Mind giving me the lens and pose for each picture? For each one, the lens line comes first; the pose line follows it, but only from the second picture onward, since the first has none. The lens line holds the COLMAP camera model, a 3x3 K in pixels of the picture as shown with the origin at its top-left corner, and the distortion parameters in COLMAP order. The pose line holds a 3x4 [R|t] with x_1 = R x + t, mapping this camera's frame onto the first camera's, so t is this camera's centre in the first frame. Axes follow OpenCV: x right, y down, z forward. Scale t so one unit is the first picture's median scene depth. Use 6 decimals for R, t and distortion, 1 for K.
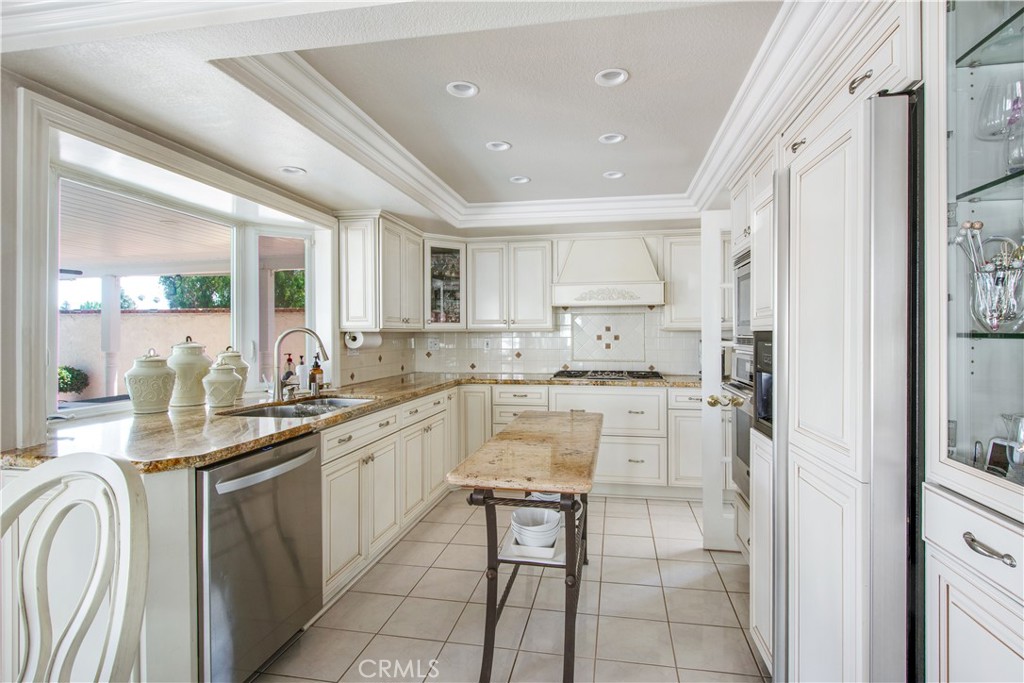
lens RADIAL K [[502.0, 0, 518.0], [0, 502.0, 335.4], [0, 0, 1]] dist [-0.001233, -0.000238]
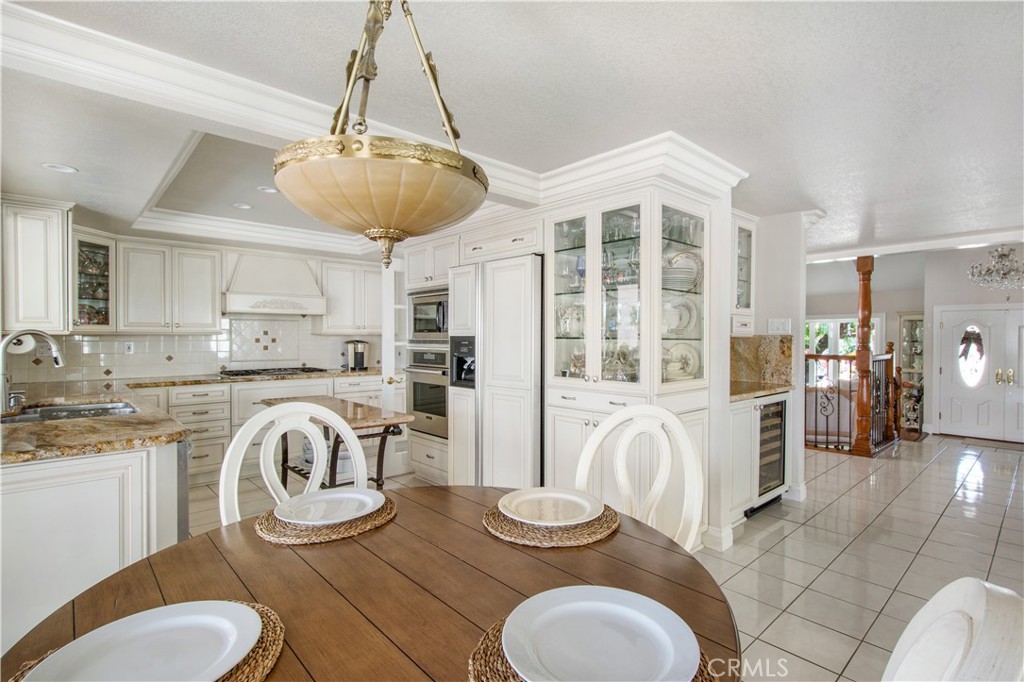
lens RADIAL K [[502.0, 0, 512.7], [0, 502.0, 342.2], [0, 0, 1]] dist [-0.001233, -0.000238]
pose [[0.610823, -0.005772, 0.791747, -0.409311], [0.000995, 0.999978, 0.006523, 0.001431], [-0.791767, -0.003196, 0.610815, -0.166807]]
